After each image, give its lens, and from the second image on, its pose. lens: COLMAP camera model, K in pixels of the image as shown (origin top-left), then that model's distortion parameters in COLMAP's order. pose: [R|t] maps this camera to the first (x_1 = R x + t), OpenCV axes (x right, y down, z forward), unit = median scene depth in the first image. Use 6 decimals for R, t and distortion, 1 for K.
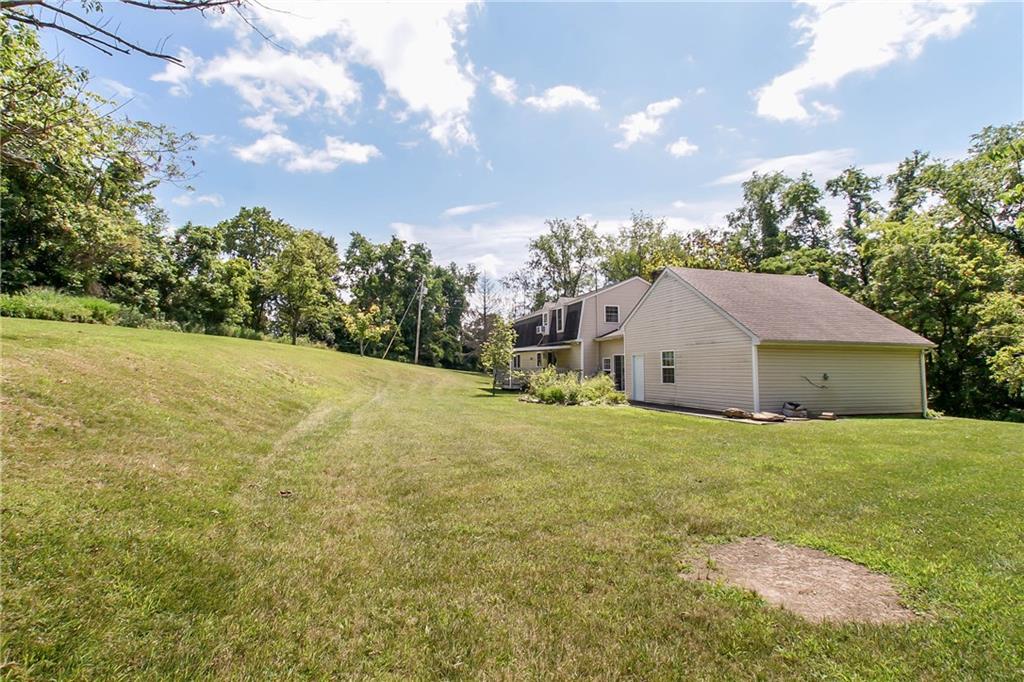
lens RADIAL K [[479.2, 0, 506.3], [0, 479.2, 335.2], [0, 0, 1]] dist [0.004534, 0.001006]
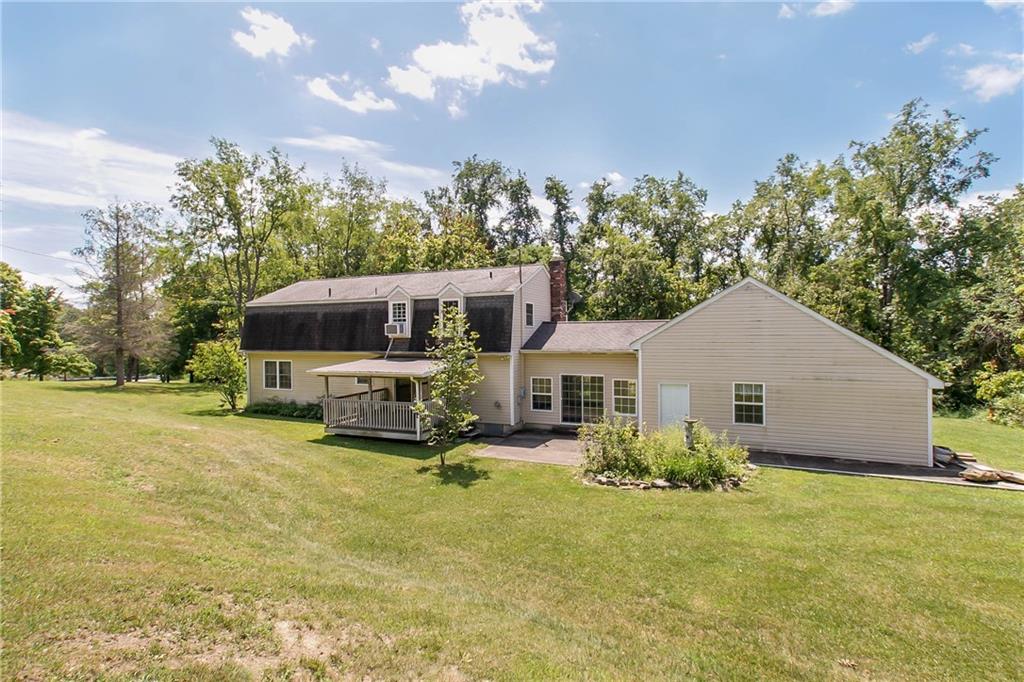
lens RADIAL K [[479.2, 0, 506.3], [0, 479.2, 335.2], [0, 0, 1]] dist [0.004534, 0.001006]
pose [[0.612394, -0.013530, 0.790437, -0.262774], [-0.048349, 0.997341, 0.054530, -0.034507], [-0.789073, -0.071611, 0.610111, 0.403795]]
